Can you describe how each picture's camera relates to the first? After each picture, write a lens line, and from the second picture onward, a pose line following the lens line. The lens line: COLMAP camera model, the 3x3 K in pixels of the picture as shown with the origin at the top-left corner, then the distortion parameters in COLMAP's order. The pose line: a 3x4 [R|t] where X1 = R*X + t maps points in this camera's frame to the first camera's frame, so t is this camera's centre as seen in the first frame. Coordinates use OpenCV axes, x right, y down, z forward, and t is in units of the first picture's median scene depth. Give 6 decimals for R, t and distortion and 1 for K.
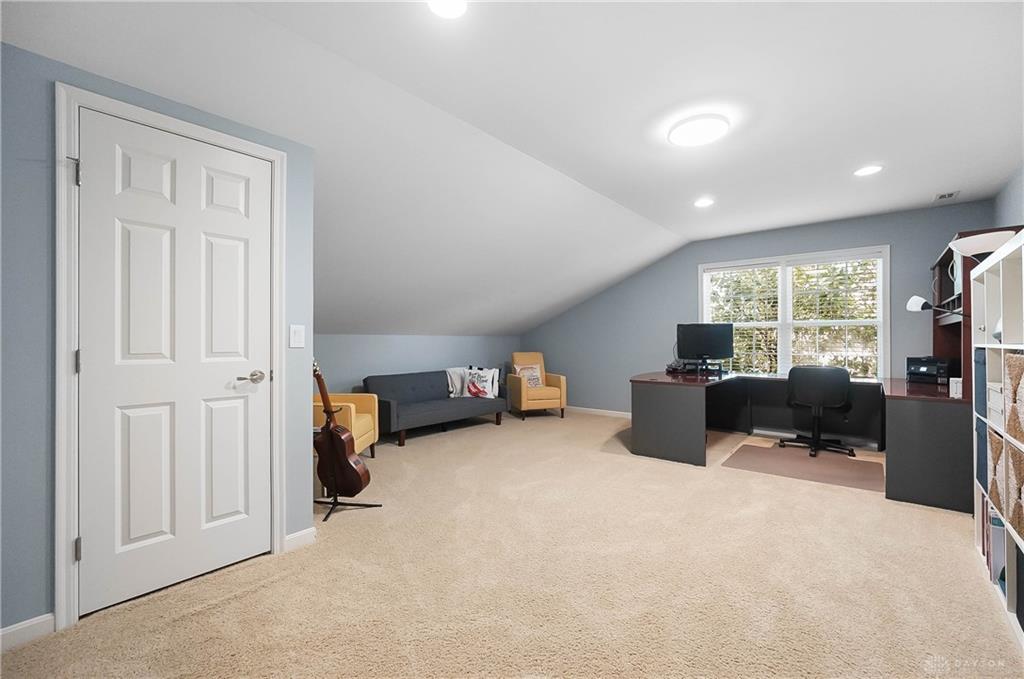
lens RADIAL K [[439.9, 0, 513.4], [0, 439.9, 344.2], [0, 0, 1]] dist [-0.001799, 0.000600]
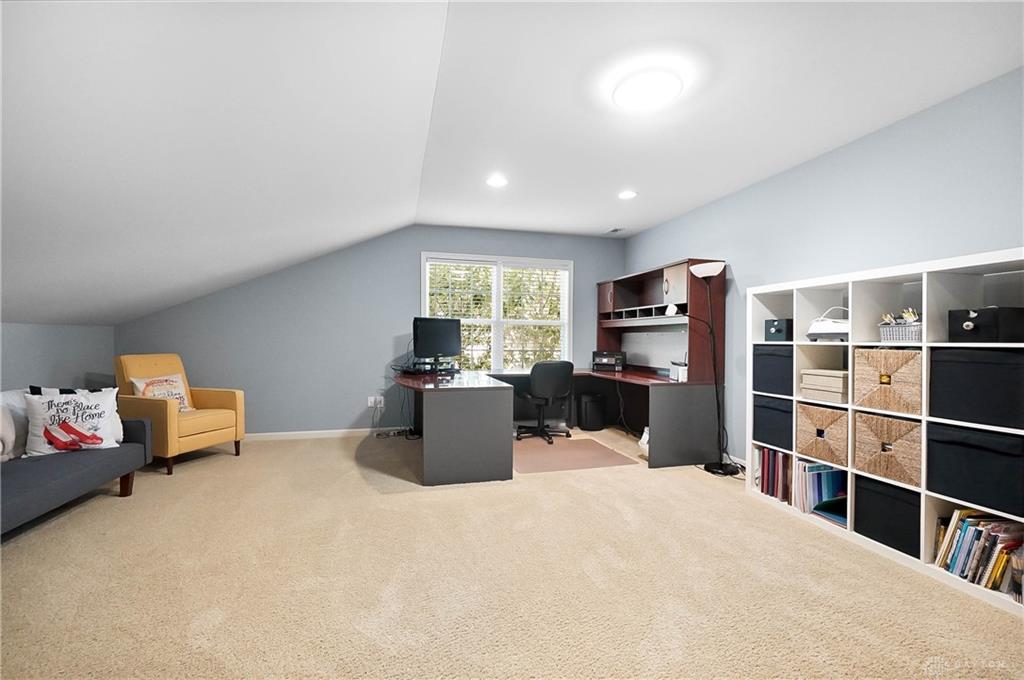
lens RADIAL K [[439.9, 0, 513.4], [0, 439.9, 344.7], [0, 0, 1]] dist [-0.001799, 0.000600]
pose [[0.575160, -0.007007, 0.818011, -0.200056], [-0.002221, 0.999946, 0.010127, -0.001674], [-0.818038, -0.007642, 0.575114, 0.336011]]
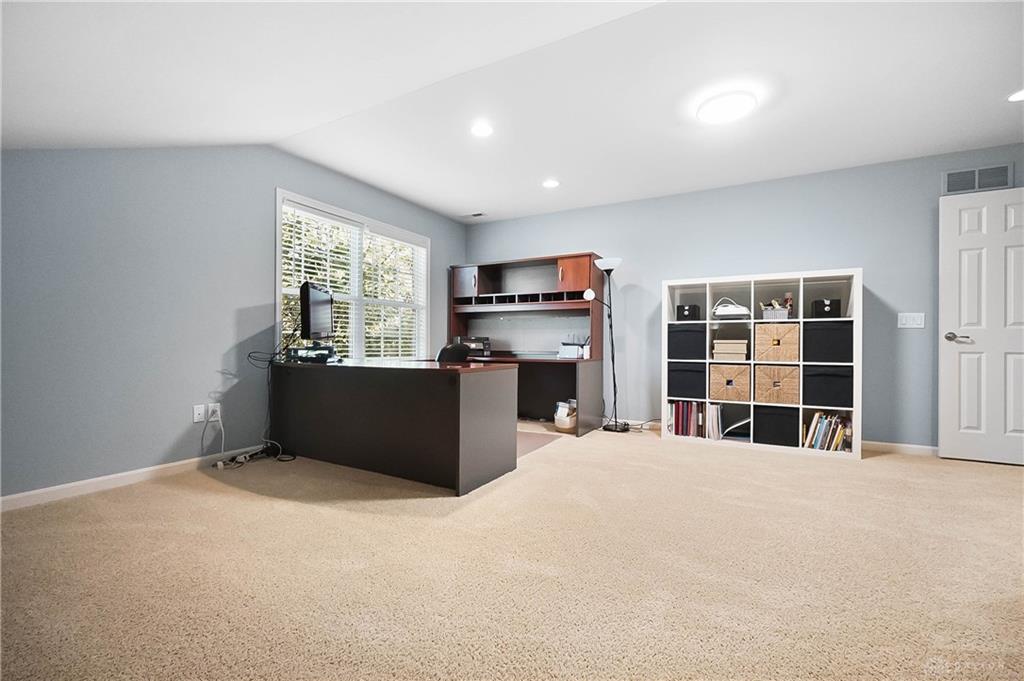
lens RADIAL K [[448.2, 0, 512.0], [0, 448.2, 340.5], [0, 0, 1]] dist [-0.001795, -0.000184]
pose [[-0.191409, 0.006804, 0.981487, -0.253181], [-0.001613, 0.999972, -0.007247, 0.036031], [-0.981509, -0.002970, -0.191393, 0.802701]]
